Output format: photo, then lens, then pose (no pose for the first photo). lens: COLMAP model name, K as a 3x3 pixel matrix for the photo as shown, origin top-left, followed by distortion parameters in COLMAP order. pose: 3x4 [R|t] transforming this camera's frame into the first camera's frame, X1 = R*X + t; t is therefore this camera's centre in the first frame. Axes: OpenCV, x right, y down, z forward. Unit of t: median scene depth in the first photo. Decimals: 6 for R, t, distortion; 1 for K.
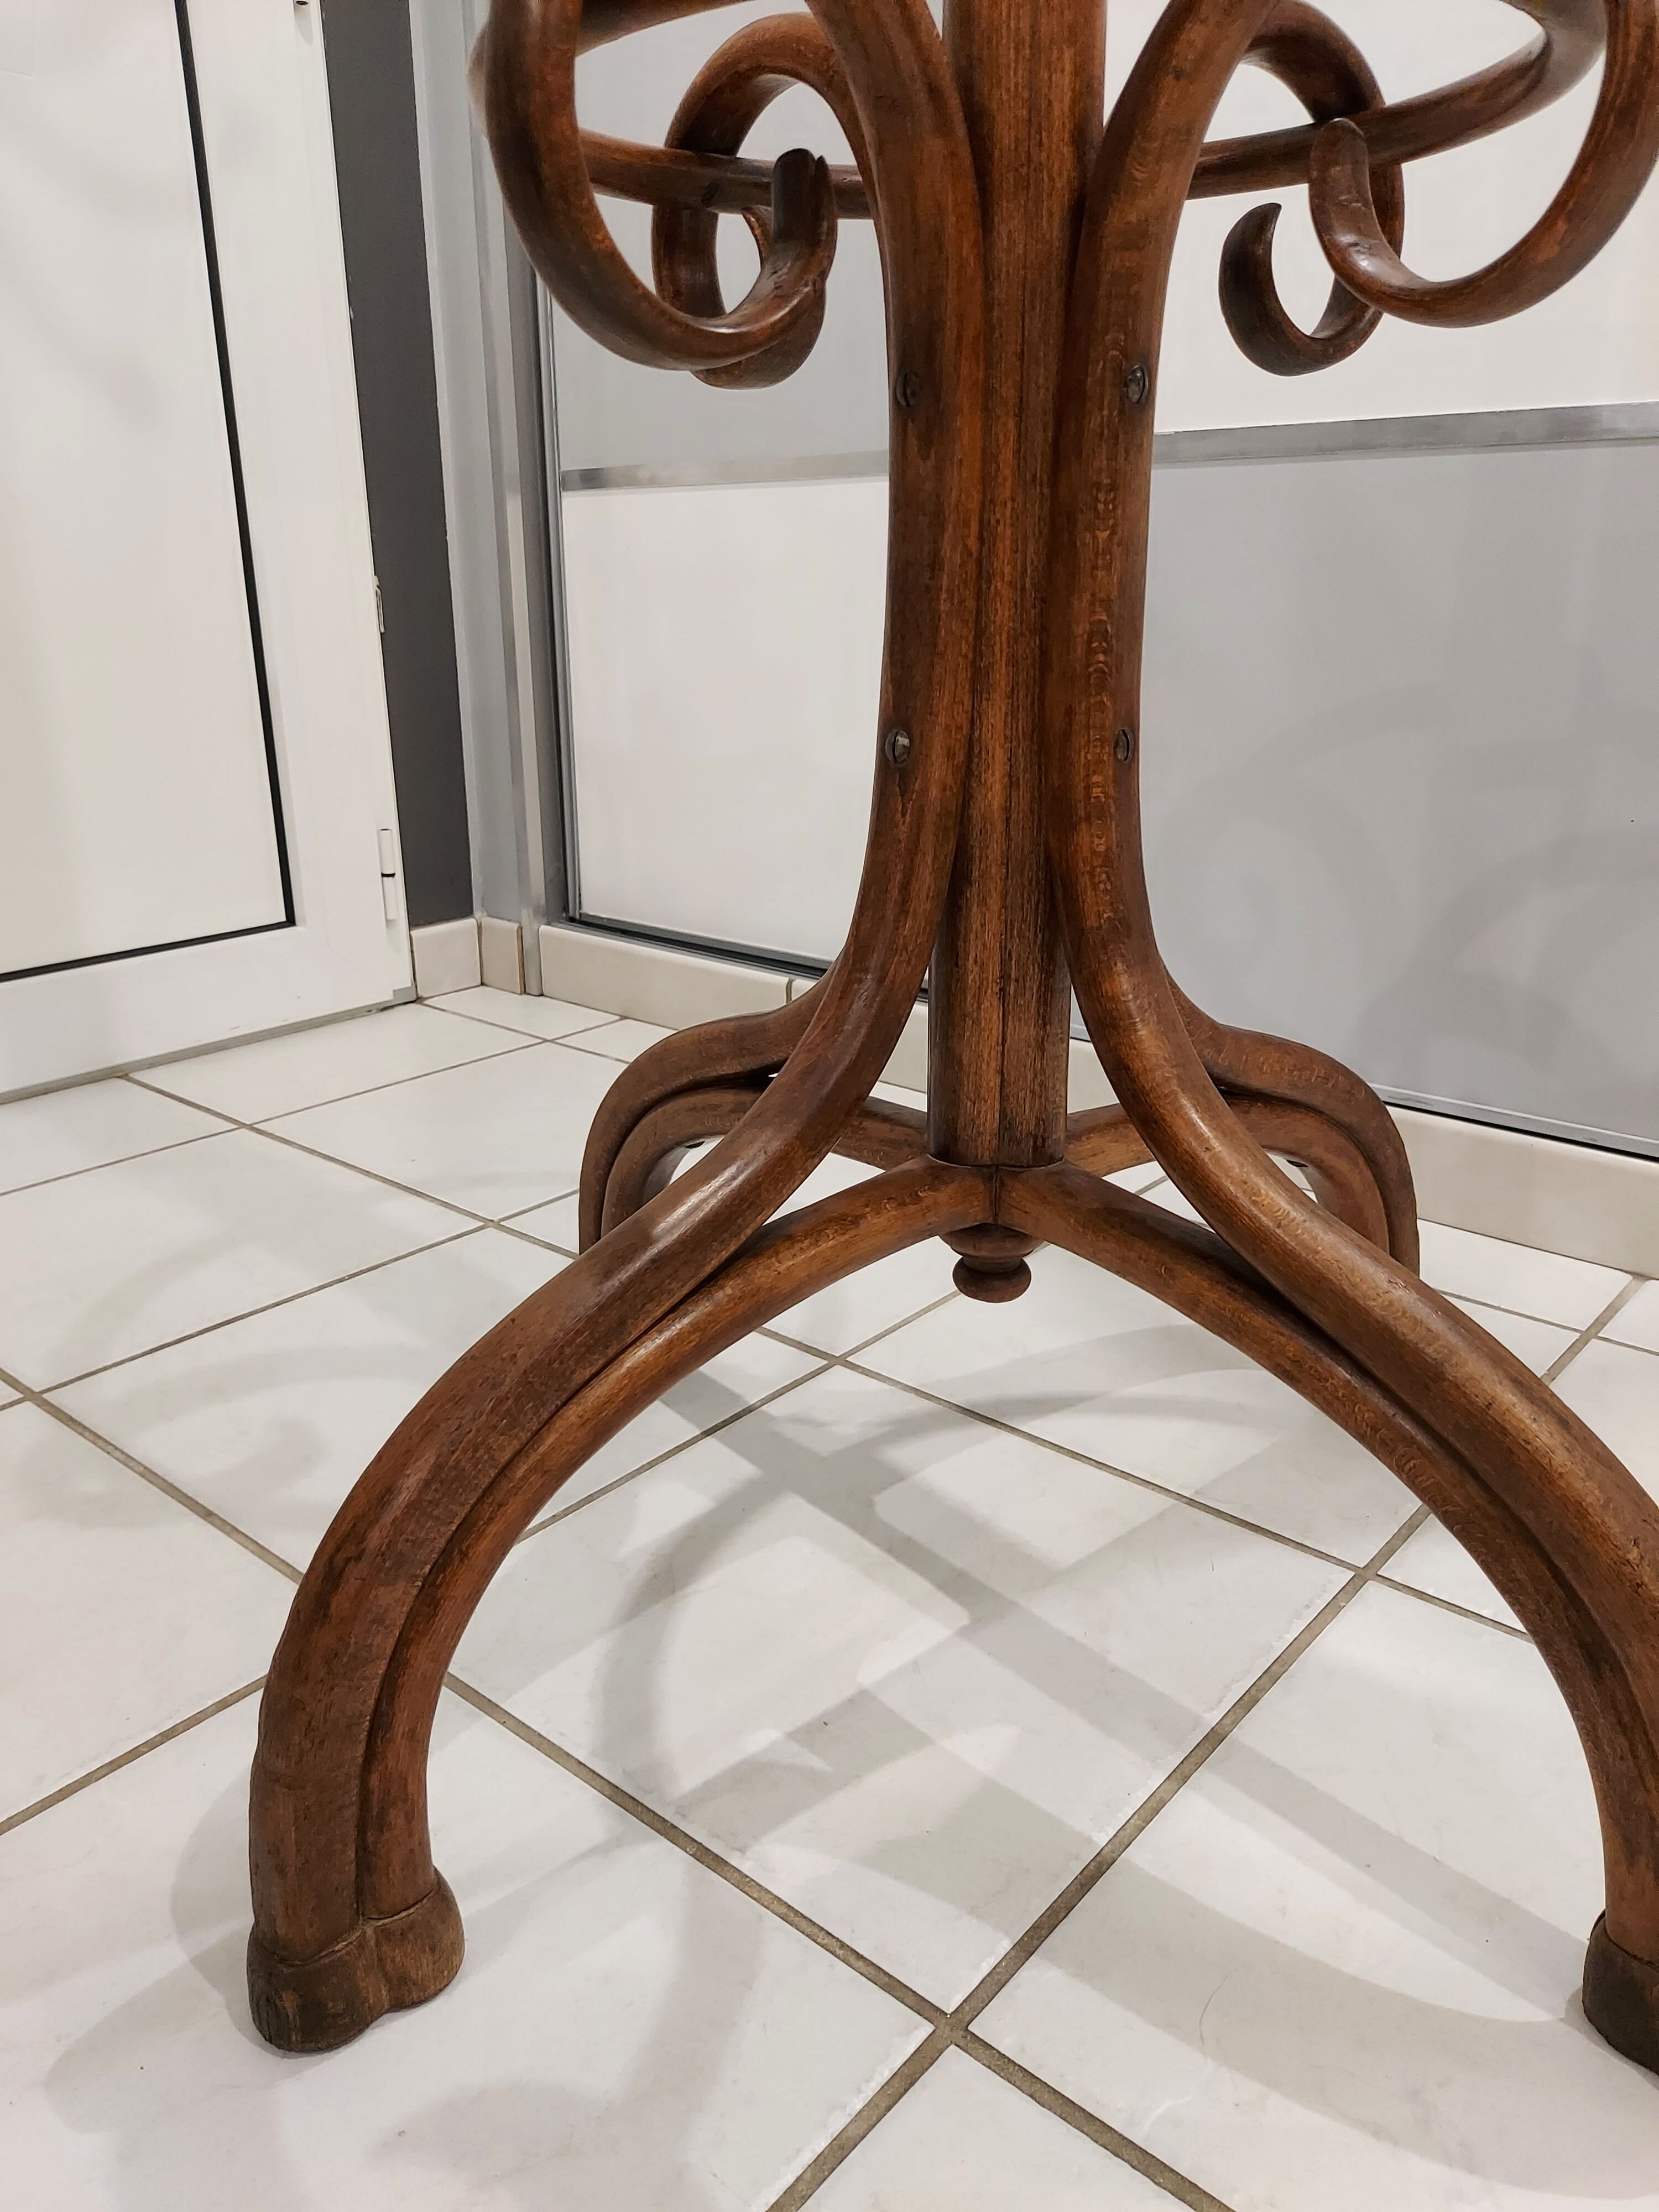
lens RADIAL K [[1623.4, 0, 834.7], [0, 1623.4, 1109.8], [0, 0, 1]] dist [0.032565, -0.028477]
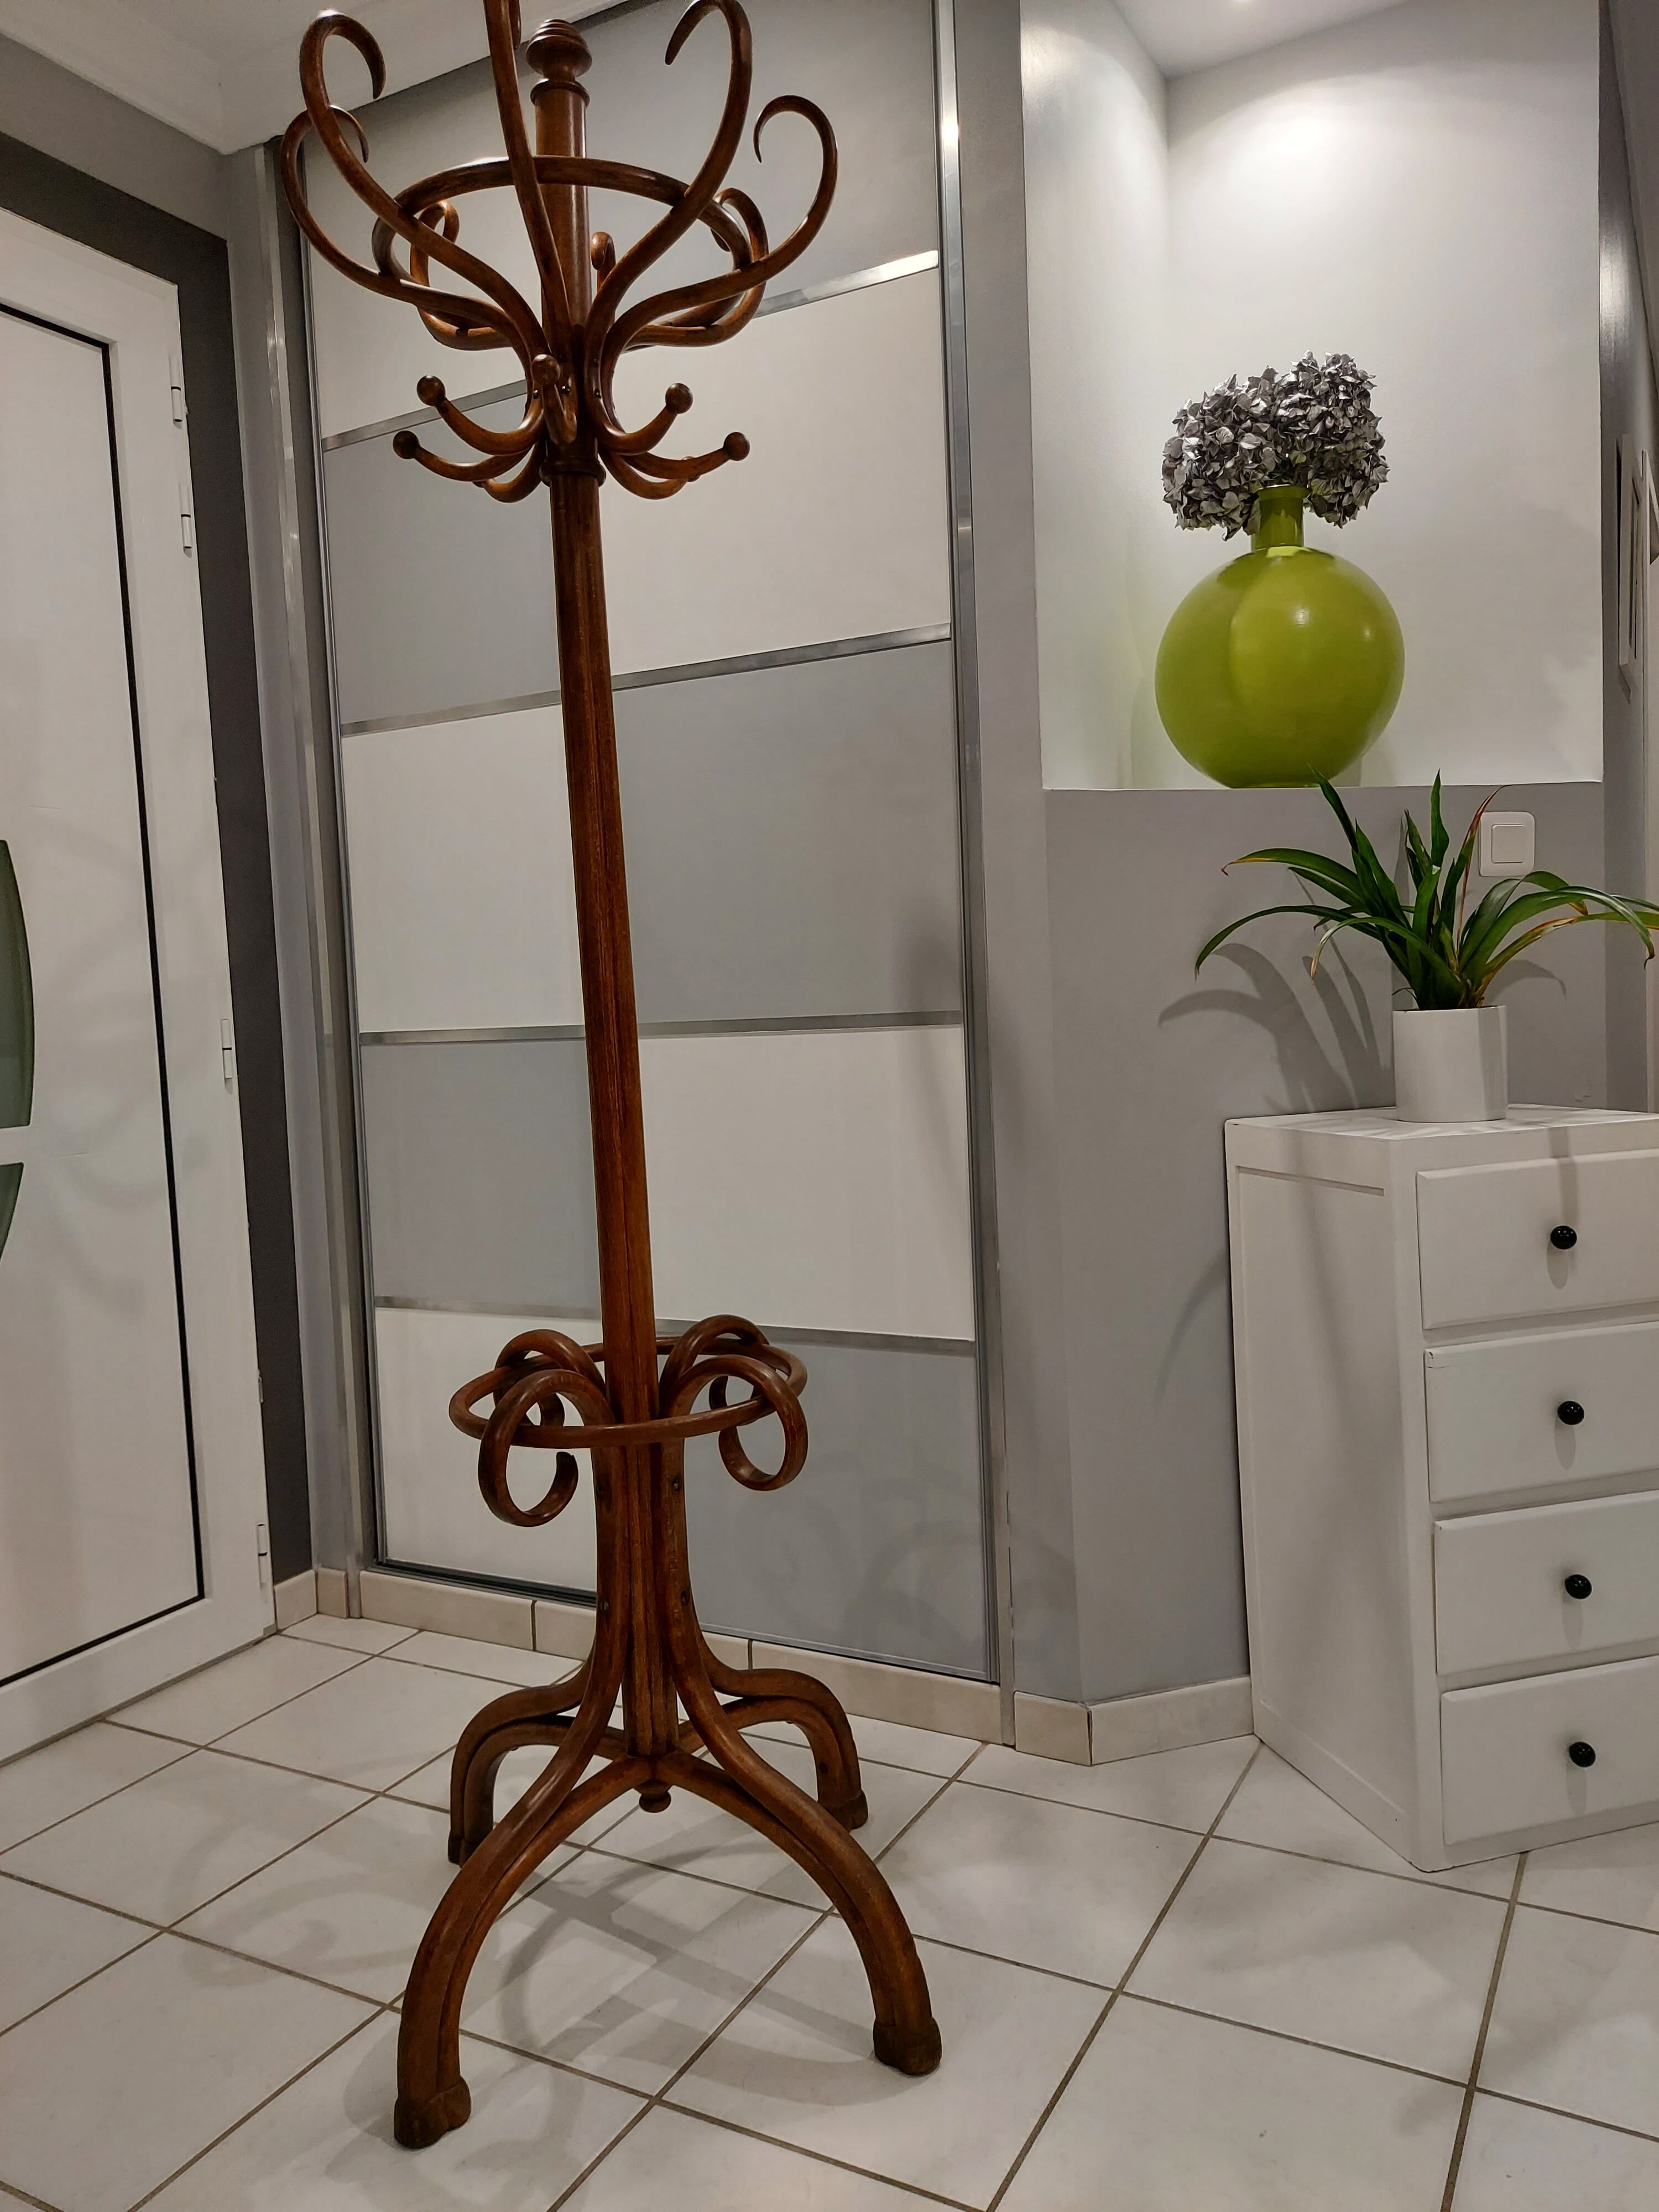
lens RADIAL K [[1623.4, 0, 840.8], [0, 1623.4, 1108.8], [0, 0, 1]] dist [0.032565, -0.028477]
pose [[0.976994, -0.053082, 0.206553, -0.078631], [0.104740, 0.963104, -0.247913, -0.252003], [-0.185772, 0.263844, 0.946507, -1.586476]]
